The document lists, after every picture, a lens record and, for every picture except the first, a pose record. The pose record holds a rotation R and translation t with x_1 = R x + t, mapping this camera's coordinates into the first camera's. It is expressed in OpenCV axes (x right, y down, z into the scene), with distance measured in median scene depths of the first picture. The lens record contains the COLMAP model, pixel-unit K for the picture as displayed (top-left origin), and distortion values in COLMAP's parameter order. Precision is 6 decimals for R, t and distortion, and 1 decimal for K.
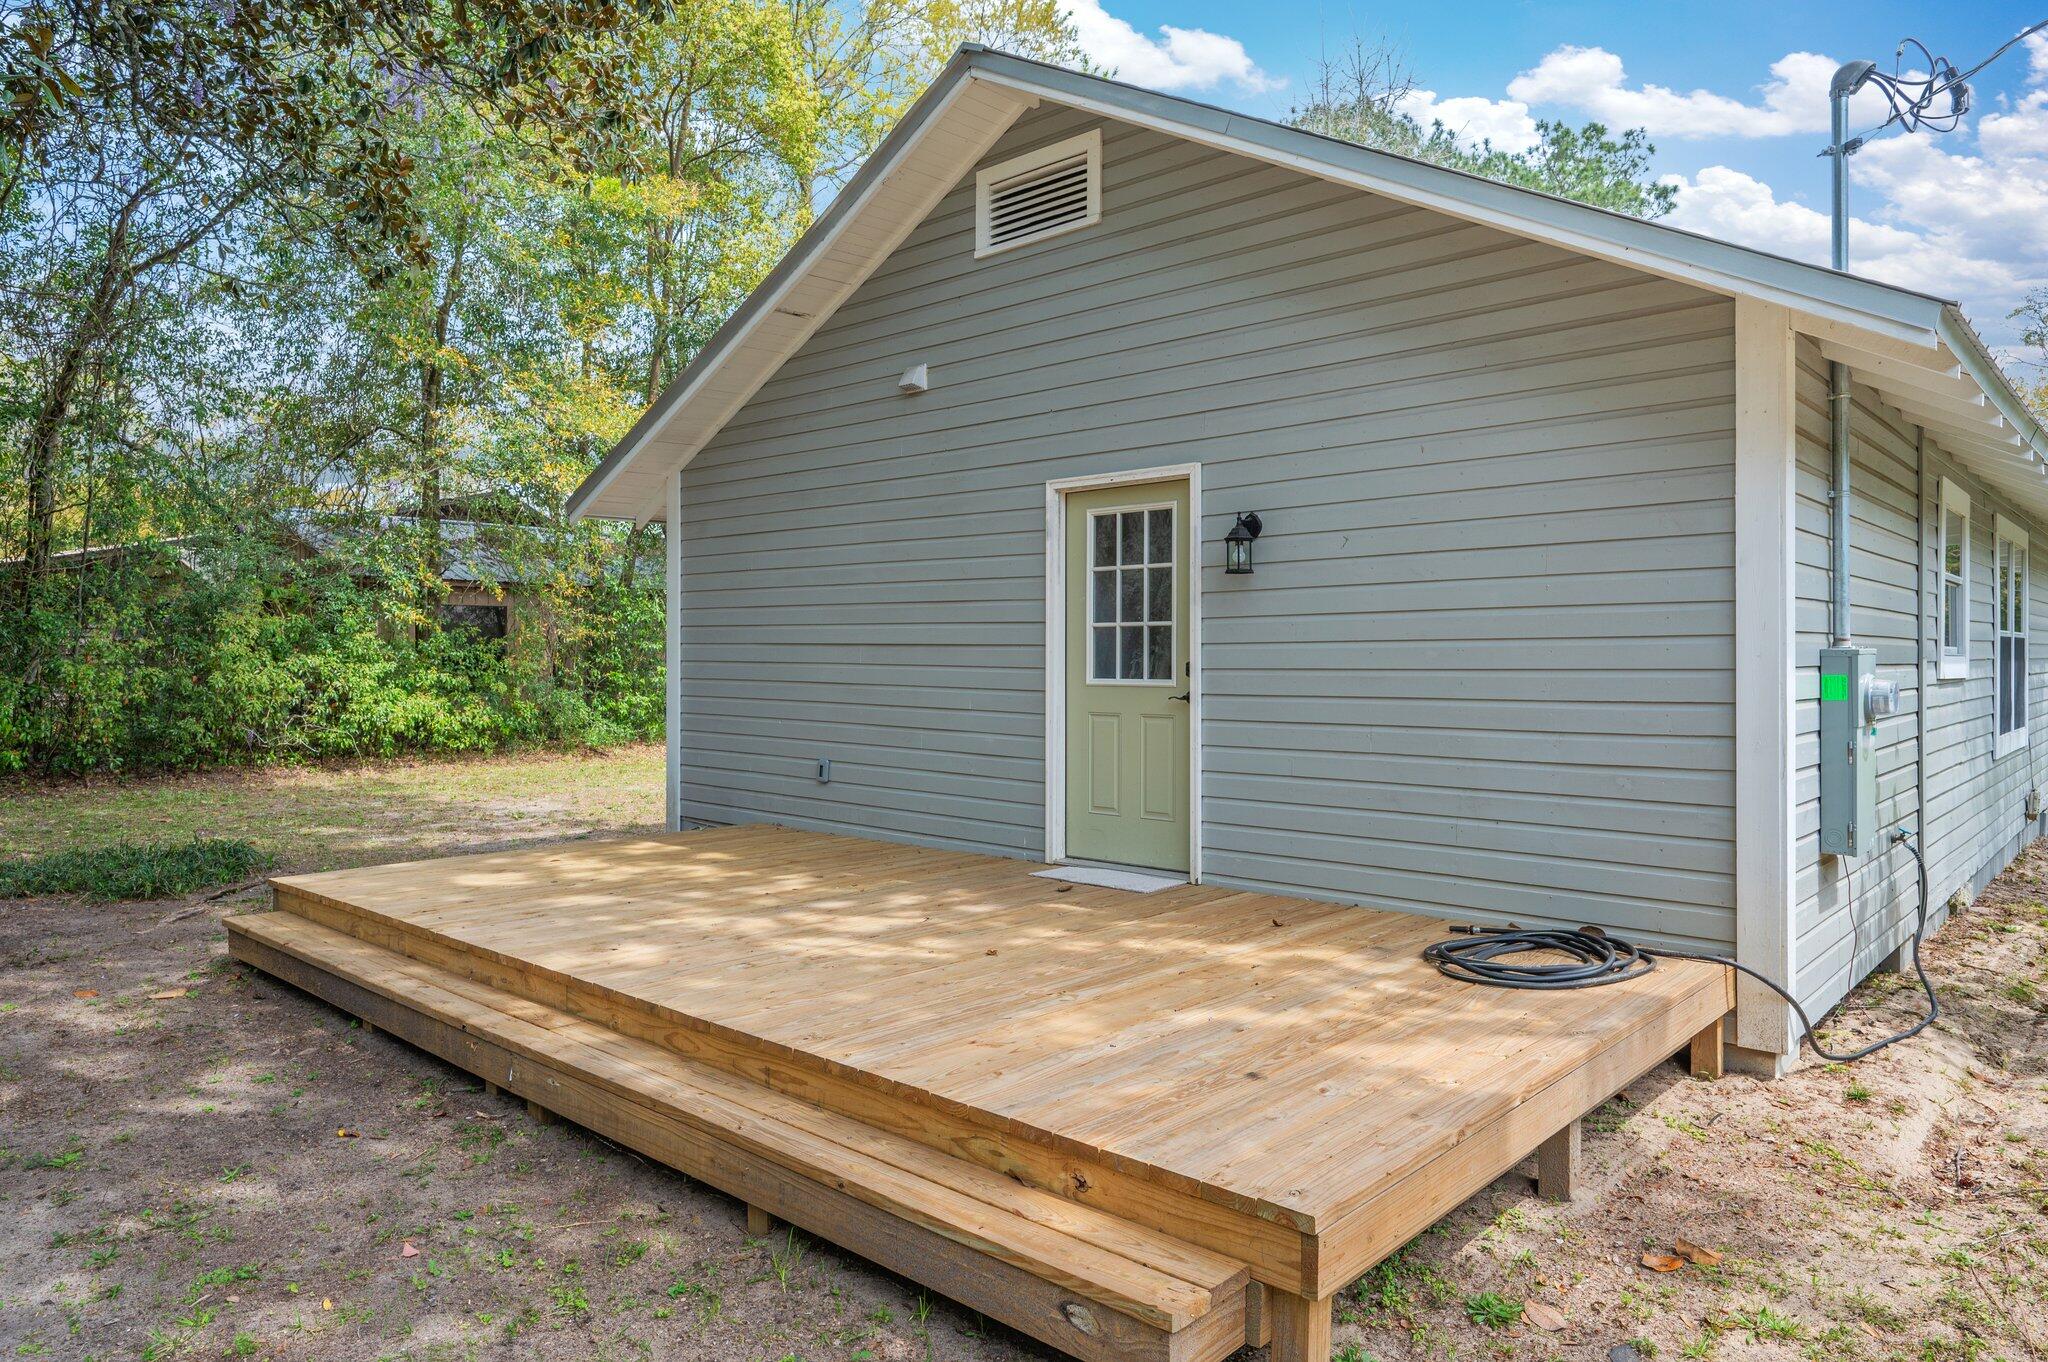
lens RADIAL K [[1307.5, 0, 1024.0], [0, 1307.5, 681.0], [0, 0, 1]] dist [-0.000806, -0.000082]
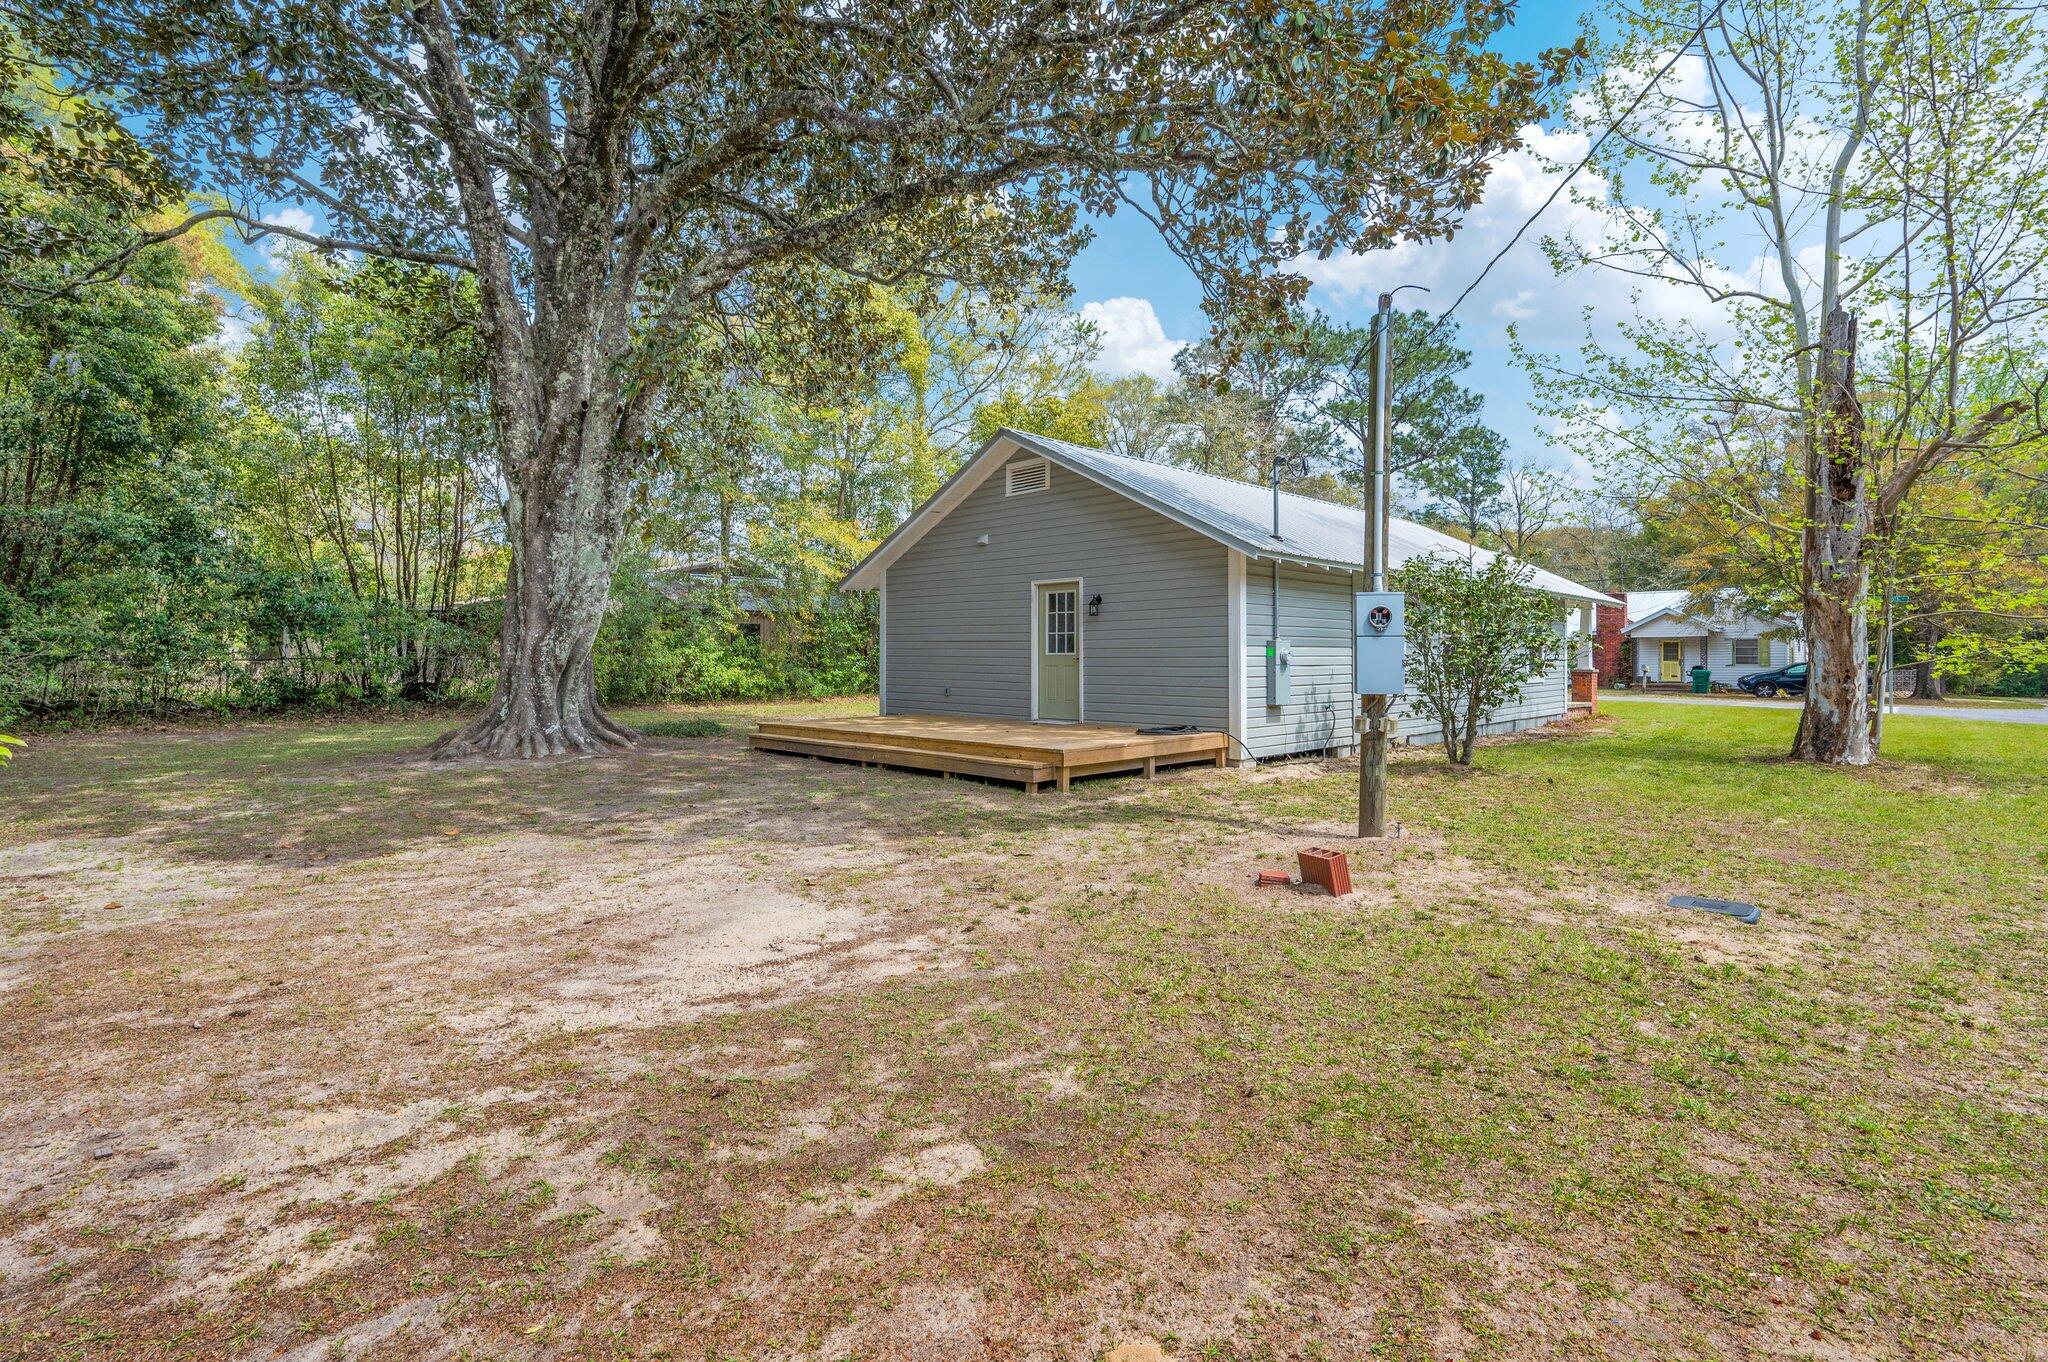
lens RADIAL K [[958.8, 0, 1024.0], [0, 958.8, 681.0], [0, 0, 1]] dist [-0.000100, -0.000045]
pose [[0.999260, 0.001671, -0.038421, 0.070409], [-0.001436, 0.999980, 0.006153, 0.039357], [0.038431, -0.006094, 0.999243, -0.894068]]
